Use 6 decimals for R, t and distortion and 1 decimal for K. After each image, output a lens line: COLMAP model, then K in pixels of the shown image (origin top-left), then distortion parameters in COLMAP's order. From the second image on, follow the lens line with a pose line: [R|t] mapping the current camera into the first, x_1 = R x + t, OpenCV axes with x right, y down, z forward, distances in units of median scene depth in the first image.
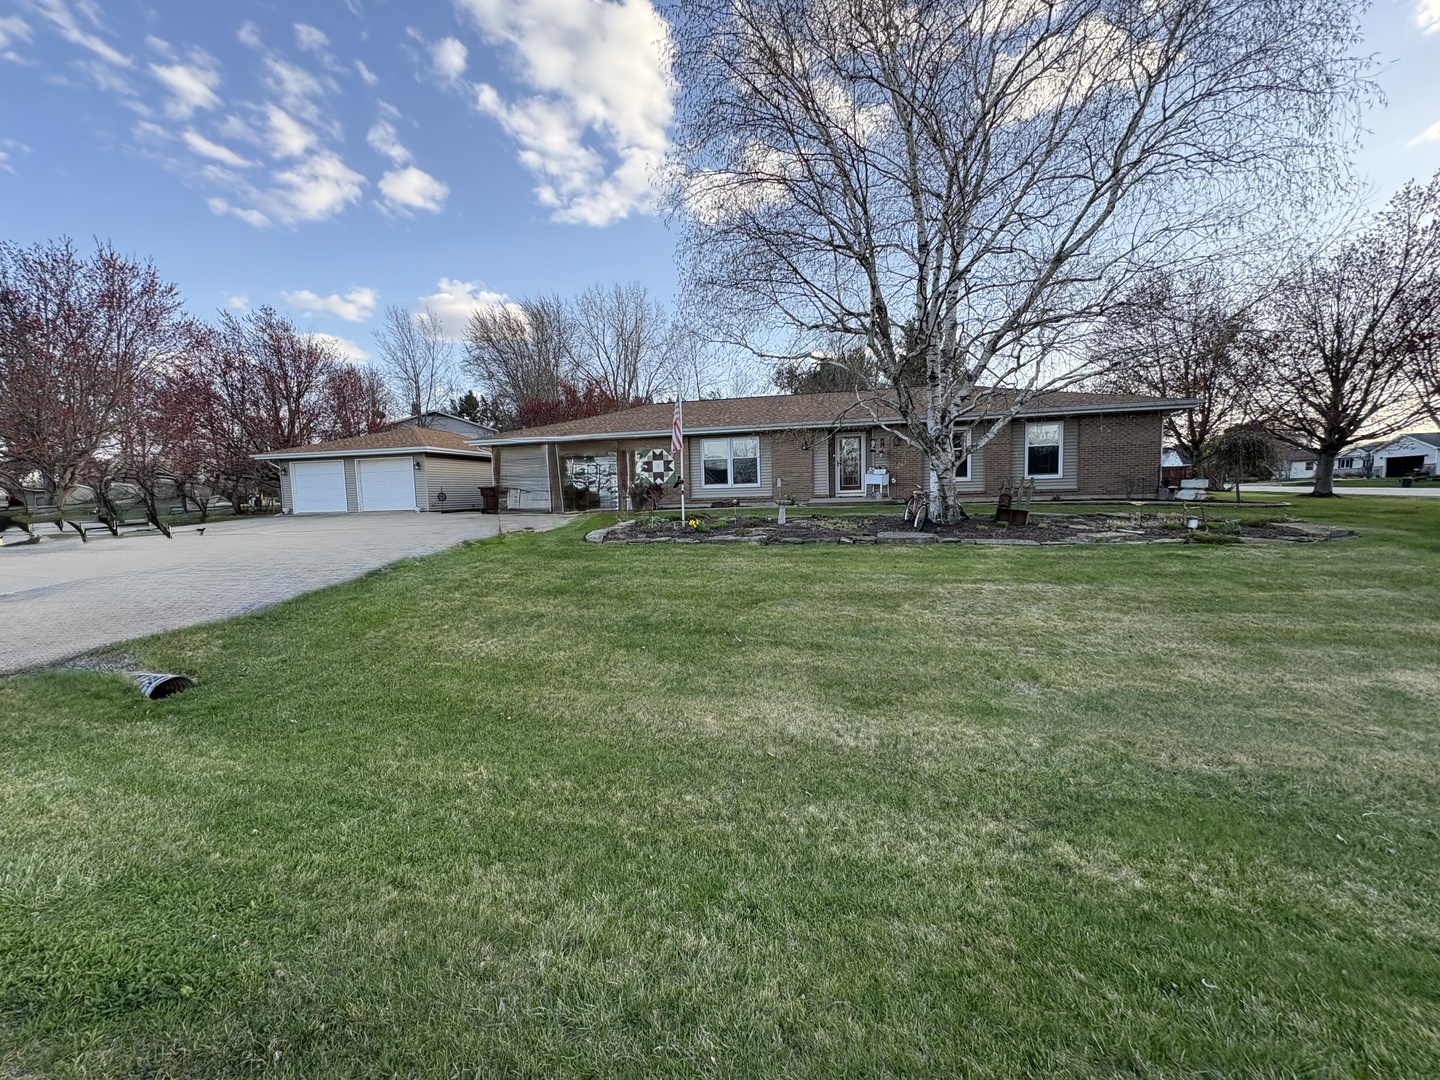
lens RADIAL K [[580.3, 0, 722.1], [0, 580.3, 528.7], [0, 0, 1]] dist [0.005088, 0.000953]
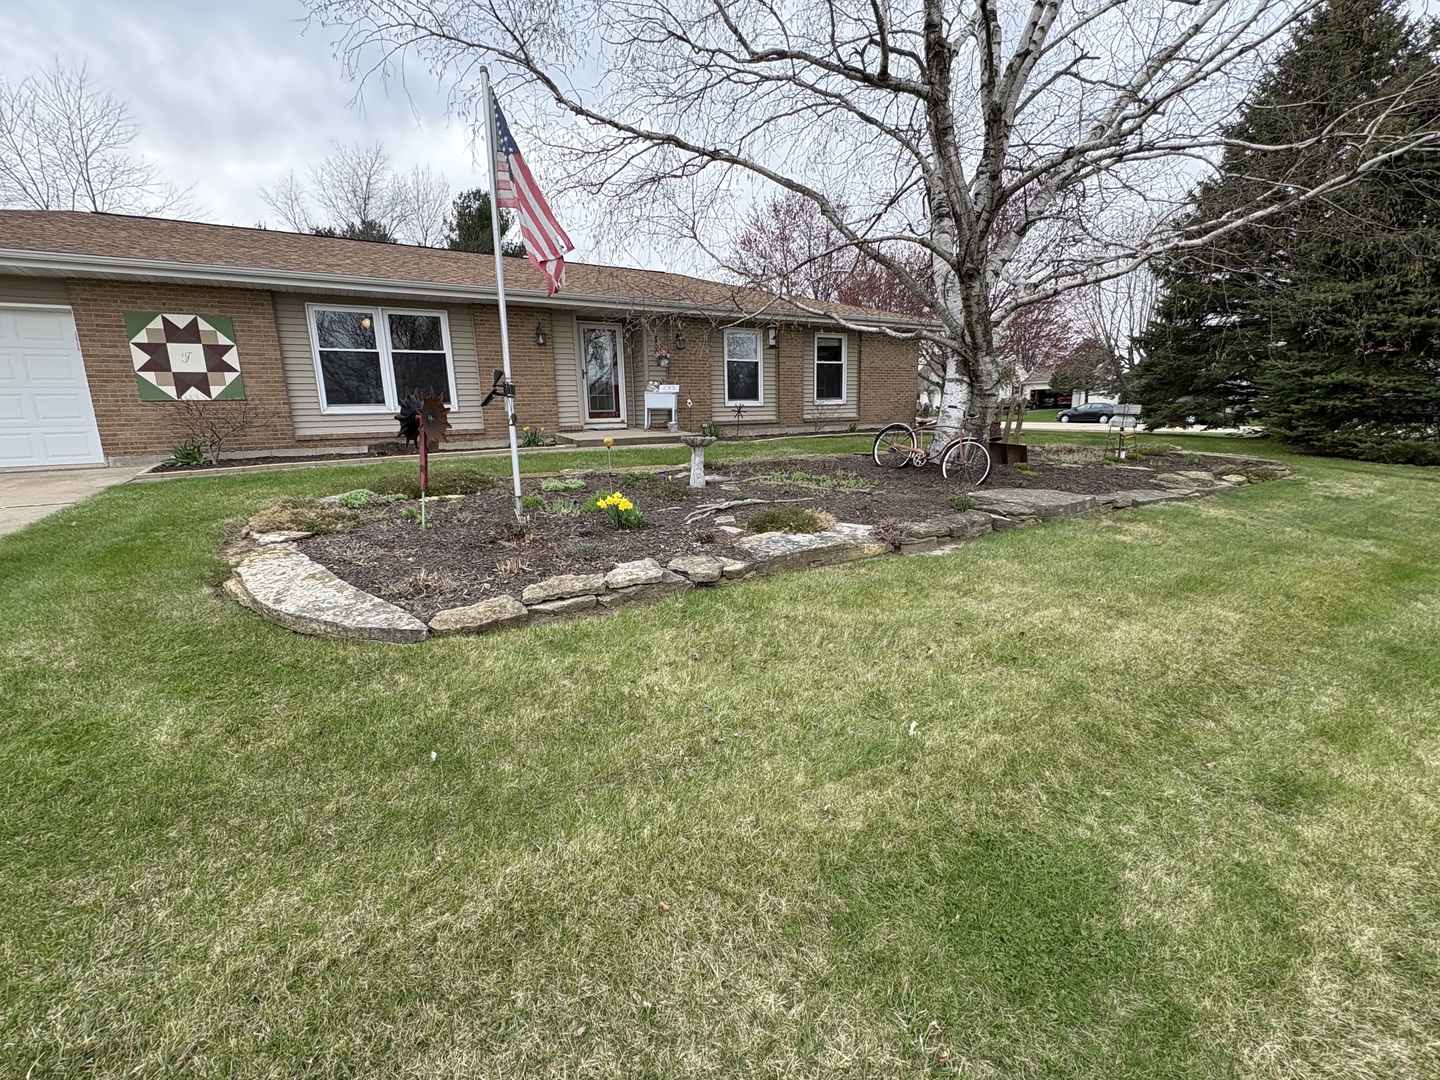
lens RADIAL K [[644.0, 0, 721.7], [0, 644.0, 543.4], [0, 0, 1]] dist [-0.000911, -0.000137]
pose [[0.704071, -0.130741, 0.697991, -0.179157], [0.050422, 0.989629, 0.134507, -0.020054], [-0.708337, -0.059509, 0.703361, 0.405246]]
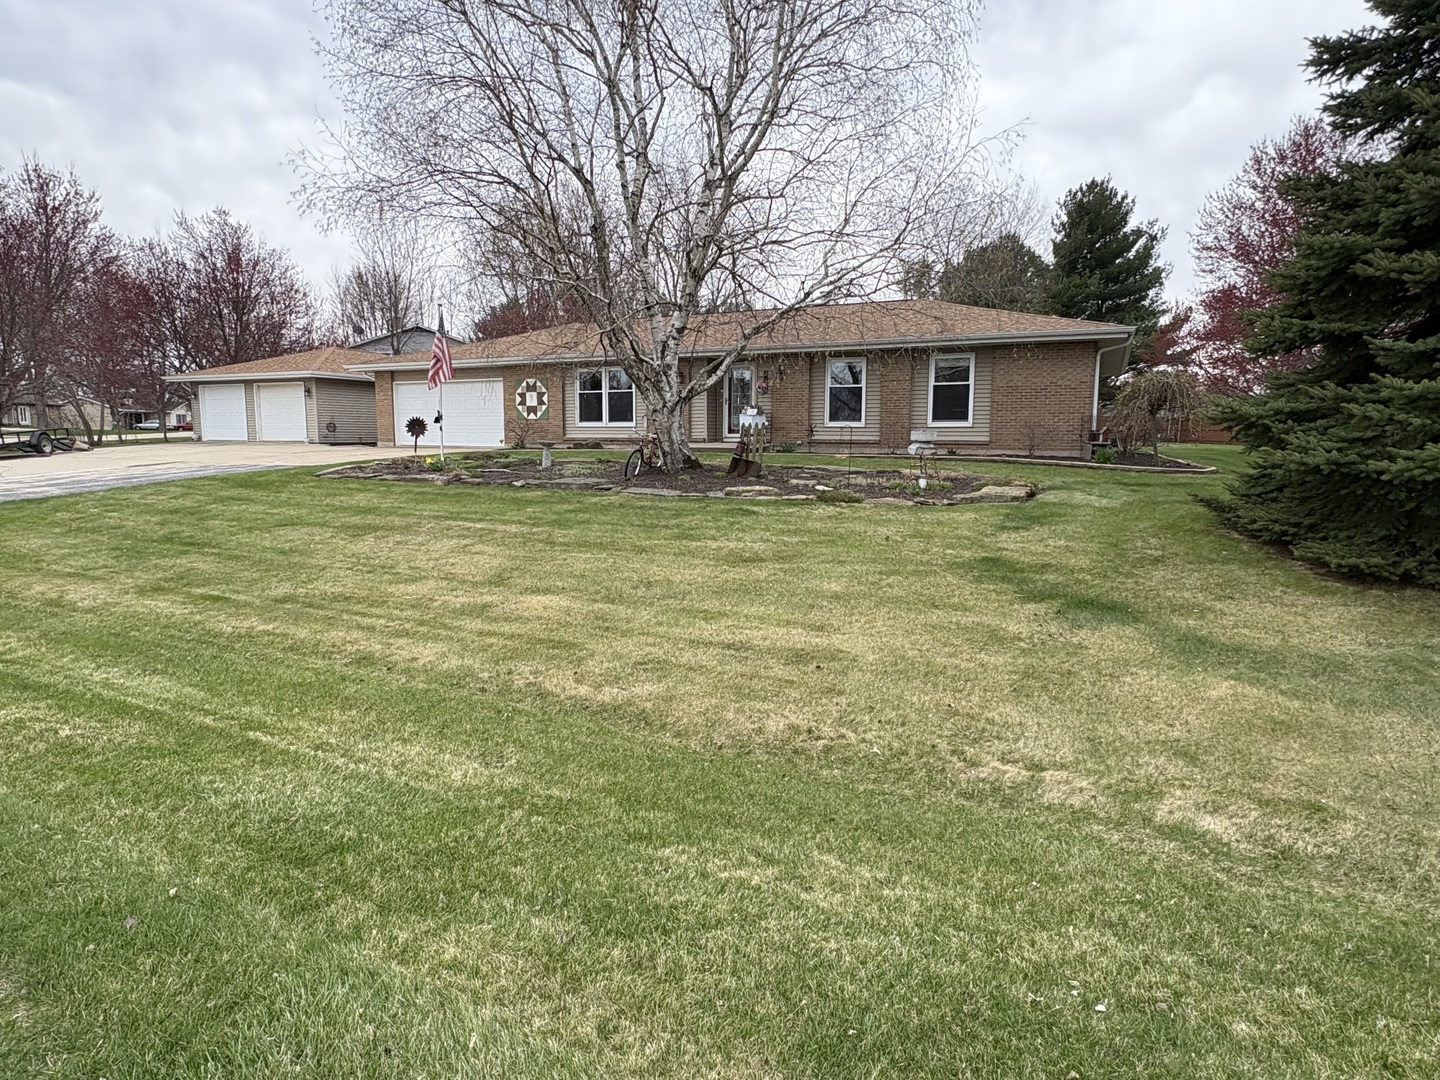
lens RADIAL K [[802.6, 0, 718.6], [0, 802.6, 543.6], [0, 0, 1]] dist [0.005459, 0.000056]
pose [[0.976288, 0.060168, -0.207946, 0.421300], [-0.044597, 0.995894, 0.078775, -0.000308], [0.211832, -0.067633, 0.974963, -0.115798]]
